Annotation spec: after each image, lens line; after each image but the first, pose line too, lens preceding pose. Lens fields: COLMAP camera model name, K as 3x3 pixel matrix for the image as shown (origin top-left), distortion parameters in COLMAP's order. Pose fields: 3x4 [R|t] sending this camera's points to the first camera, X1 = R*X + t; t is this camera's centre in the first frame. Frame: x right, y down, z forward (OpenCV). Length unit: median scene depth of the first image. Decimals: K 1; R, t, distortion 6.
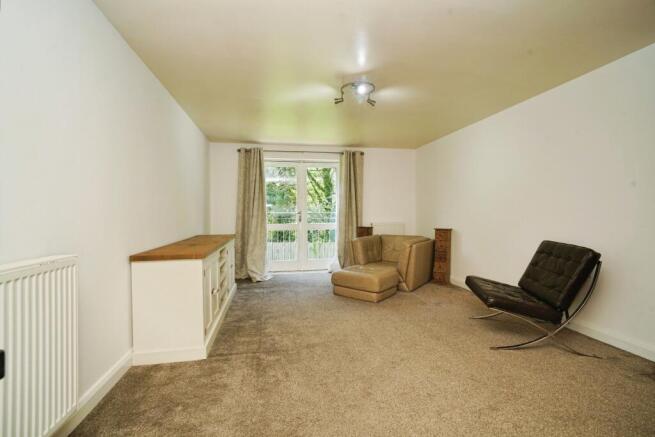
lens RADIAL K [[307.0, 0, 327.5], [0, 307.0, 218.5], [0, 0, 1]] dist [-0.012904, 0.000199]
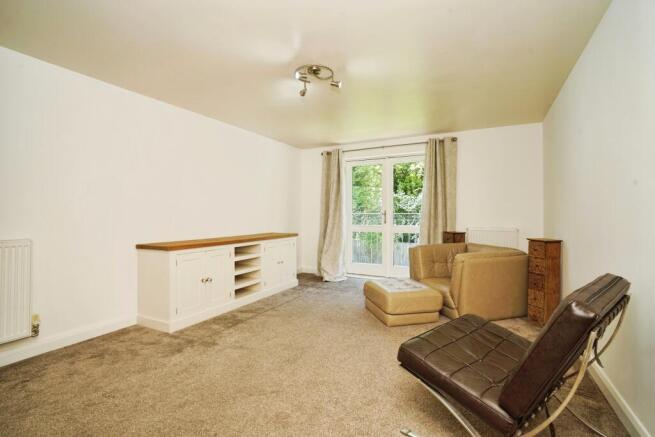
lens RADIAL K [[307.0, 0, 327.5], [0, 307.0, 218.5], [0, 0, 1]] dist [-0.012904, 0.000199]
pose [[0.785146, 0.014462, -0.619142, 0.391314], [-0.014621, 0.999882, 0.004814, -0.006969], [0.619138, 0.005272, 0.785265, 0.196773]]
